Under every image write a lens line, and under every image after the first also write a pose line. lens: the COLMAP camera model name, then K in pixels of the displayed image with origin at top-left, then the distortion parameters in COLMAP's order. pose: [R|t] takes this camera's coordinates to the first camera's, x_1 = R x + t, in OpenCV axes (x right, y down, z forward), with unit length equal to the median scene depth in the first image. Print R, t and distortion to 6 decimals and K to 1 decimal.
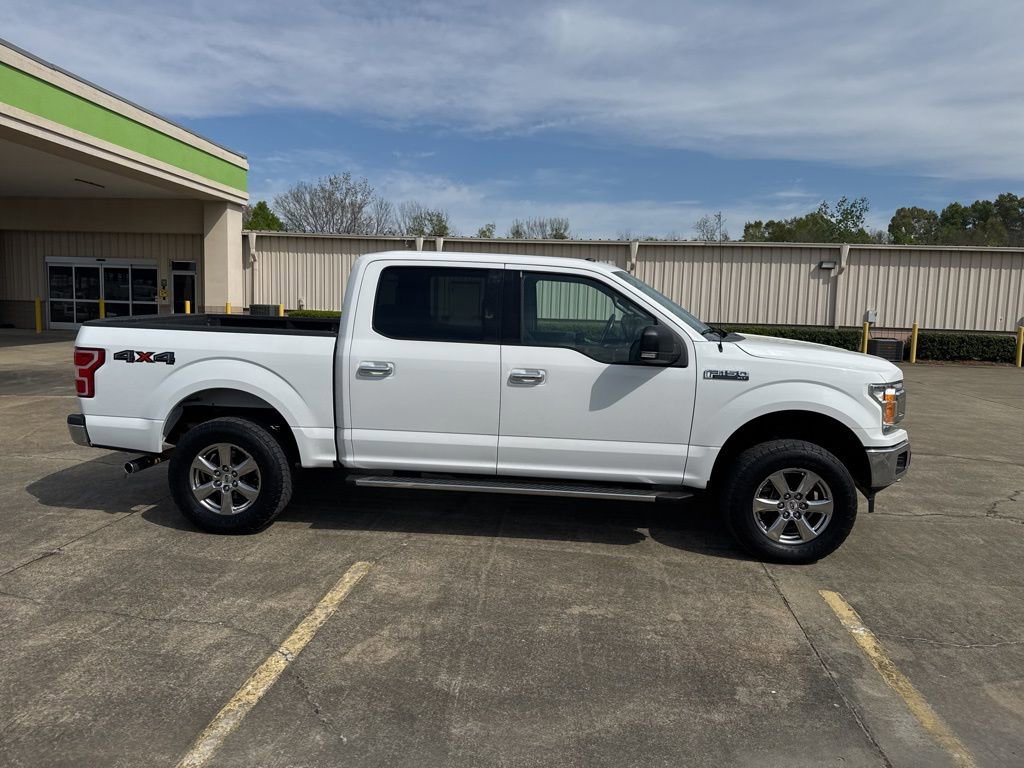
lens RADIAL K [[717.6, 0, 508.6], [0, 717.6, 380.8], [0, 0, 1]] dist [0.059447, -0.087896]
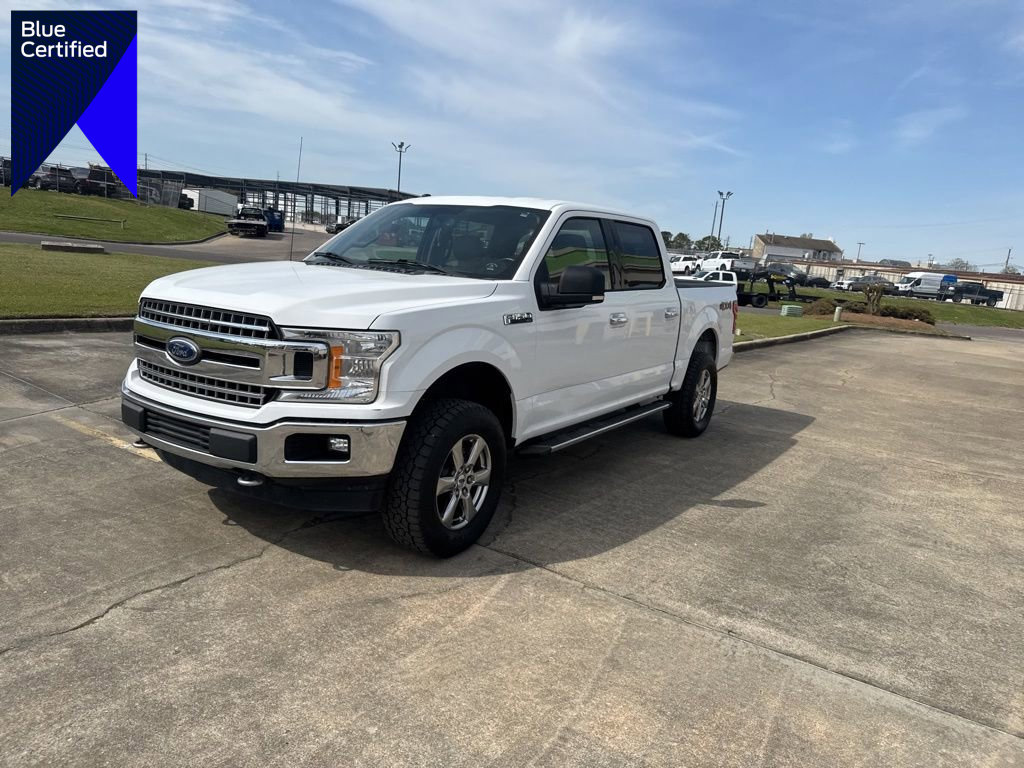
lens RADIAL K [[717.6, 0, 508.6], [0, 717.6, 380.8], [0, 0, 1]] dist [0.059447, -0.087896]
pose [[-0.467601, 0.093235, -0.879009, 1.066011], [-0.188082, 0.961156, 0.202001, -0.153915], [0.863698, 0.259782, -0.431901, 1.735449]]
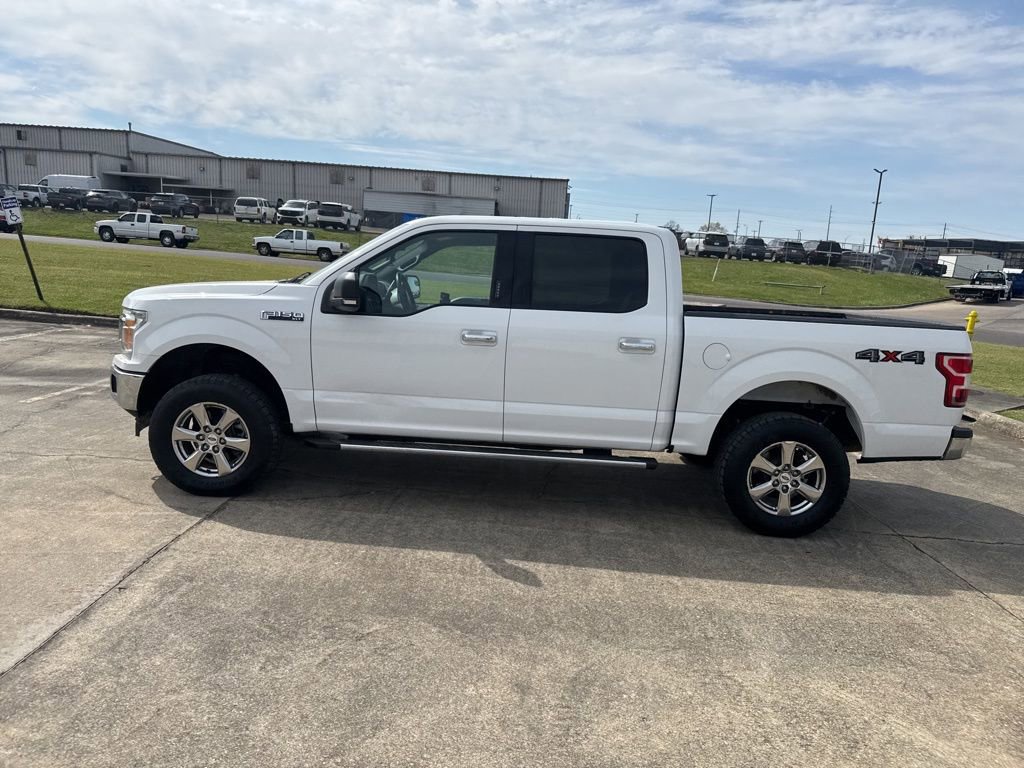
lens RADIAL K [[717.6, 0, 508.6], [0, 717.6, 380.8], [0, 0, 1]] dist [0.059447, -0.087896]
pose [[-0.992775, -0.075612, -0.093171, 0.112837], [-0.097832, 0.959645, 0.263648, -0.259920], [0.069476, 0.270858, -0.960109, 2.341316]]
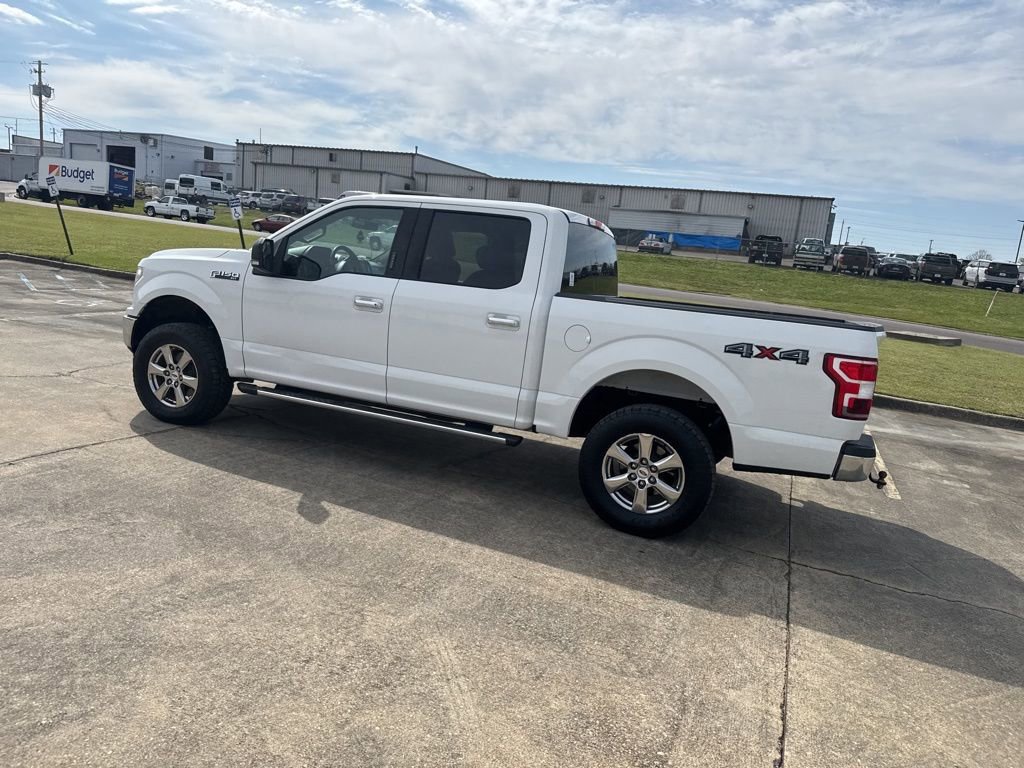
lens RADIAL K [[715.5, 0, 512.0], [0, 715.5, 384.0], [0, 0, 1]] dist [0.038945, -0.054088]
pose [[-0.952913, -0.175468, 0.247322, -0.409077], [-0.103762, 0.955026, 0.277774, -0.257313], [-0.284939, 0.239032, -0.928264, 2.332134]]
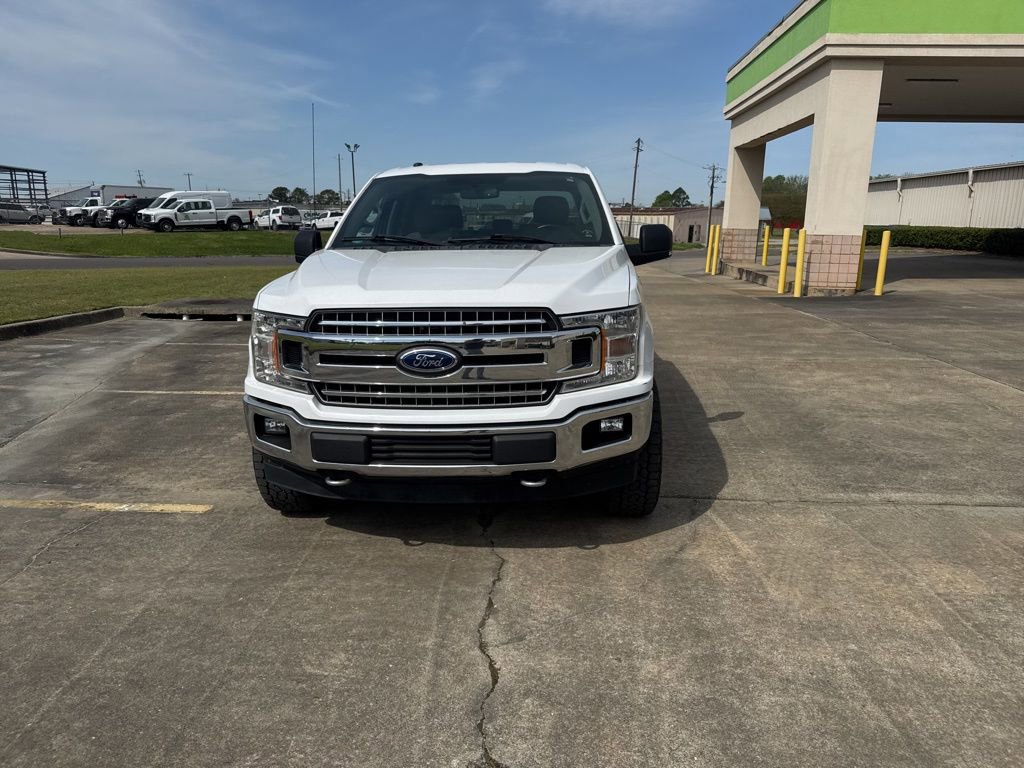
lens RADIAL K [[717.6, 0, 508.6], [0, 717.6, 380.8], [0, 0, 1]] dist [0.059447, -0.087896]
pose [[0.015994, 0.190291, -0.981597, 1.206758], [-0.107143, 0.976397, 0.187537, -0.086687], [0.994115, 0.102172, 0.036005, 1.195434]]
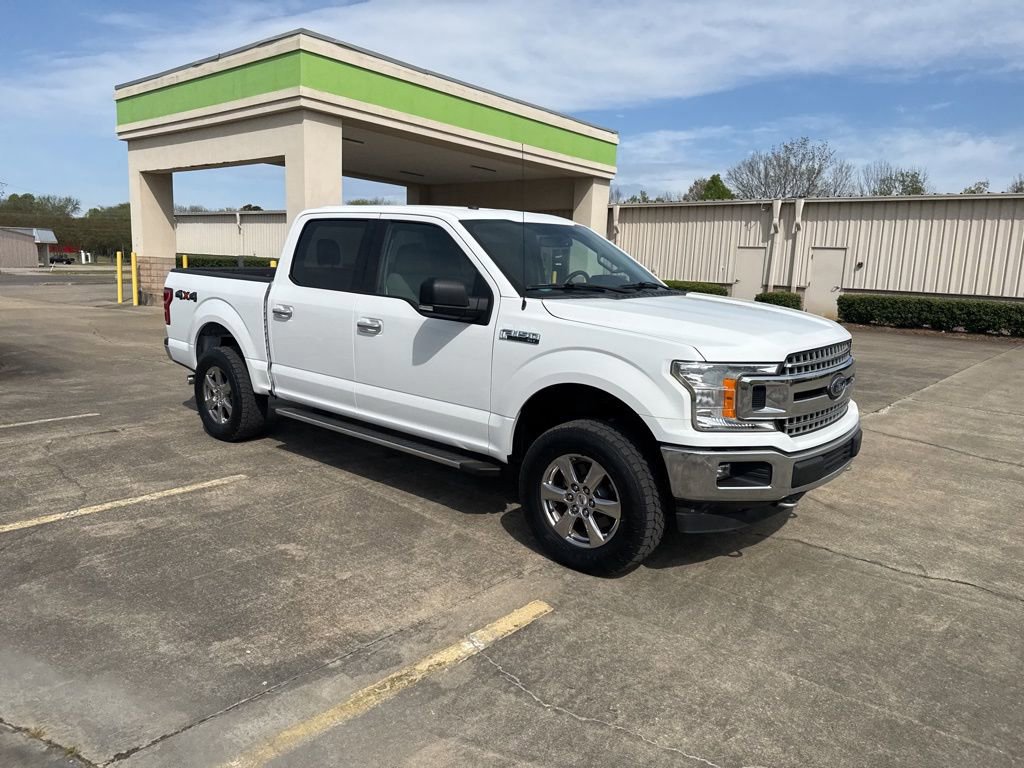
lens RADIAL K [[713.3, 0, 499.4], [0, 713.3, 381.4], [0, 0, 1]] dist [0.057897, -0.085906]
pose [[0.806985, 0.100392, -0.581977, 0.750106], [-0.078847, 0.994938, 0.062297, -0.004622], [0.585285, -0.004386, 0.810816, 0.282503]]
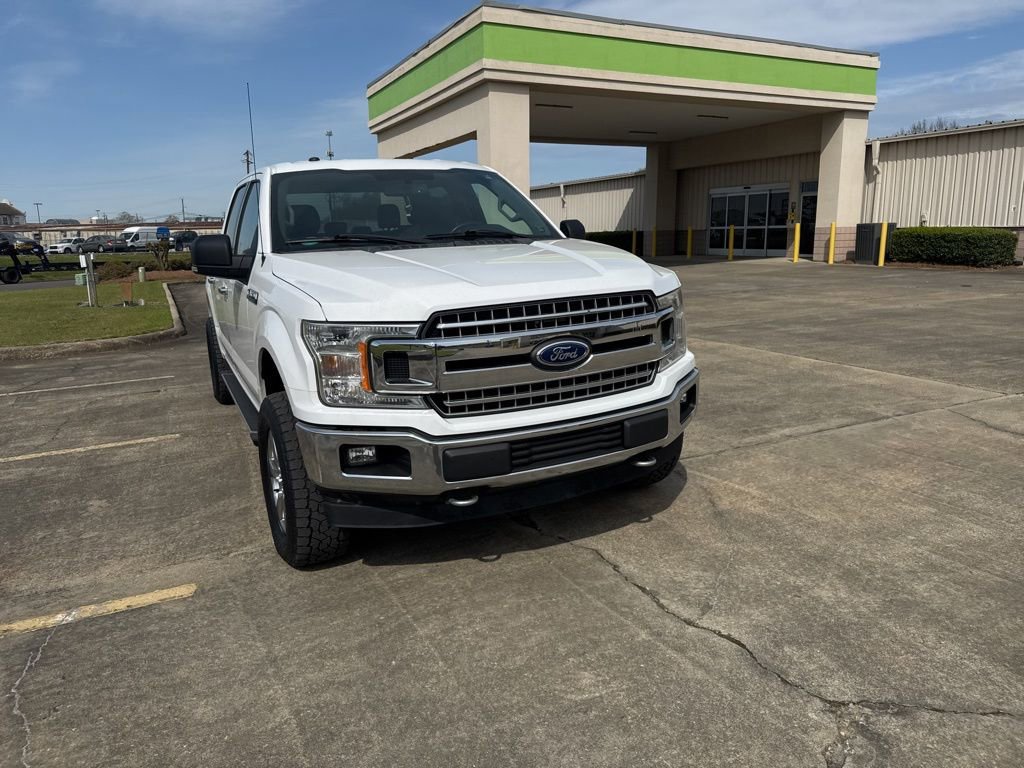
lens RADIAL K [[718.0, 0, 502.8], [0, 718.0, 374.2], [0, 0, 1]] dist [0.038891, -0.062096]
pose [[0.507538, 0.130293, -0.851721, 1.076478], [-0.050772, 0.991305, 0.121391, -0.032136], [0.860132, -0.018367, 0.509741, 0.799290]]
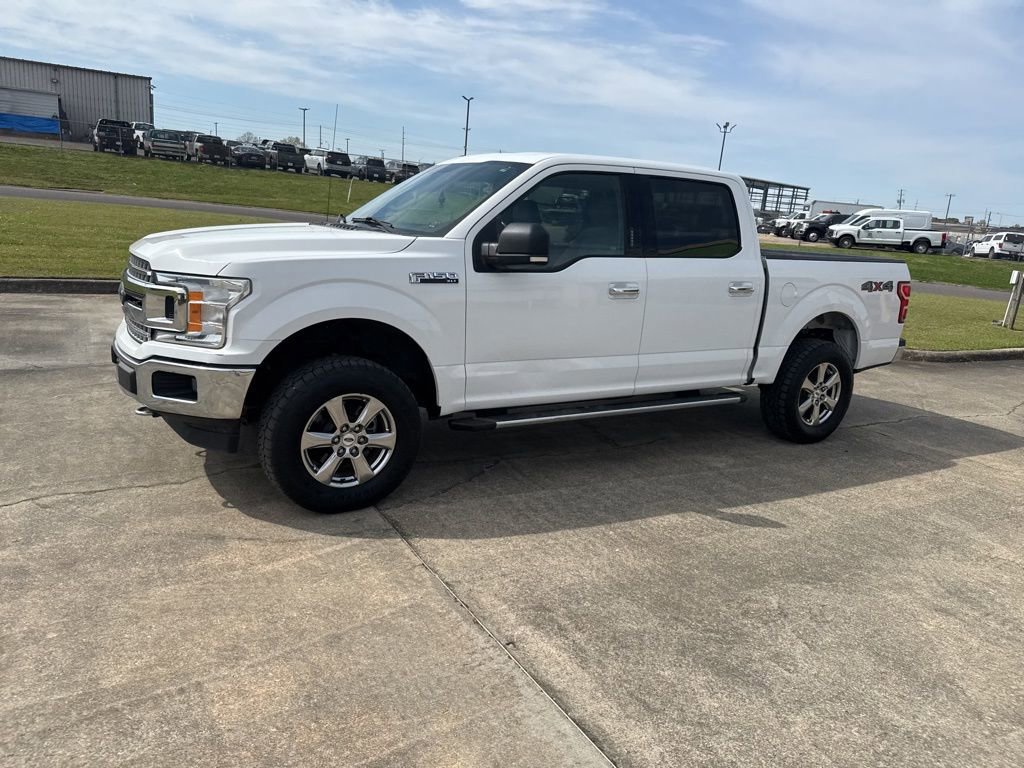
lens RADIAL K [[717.6, 0, 508.6], [0, 717.6, 380.8], [0, 0, 1]] dist [0.059447, -0.087896]
pose [[-0.798948, 0.051907, -0.599156, 0.737315], [-0.160124, 0.941947, 0.295122, -0.195728], [0.579691, 0.331726, -0.744255, 2.033521]]
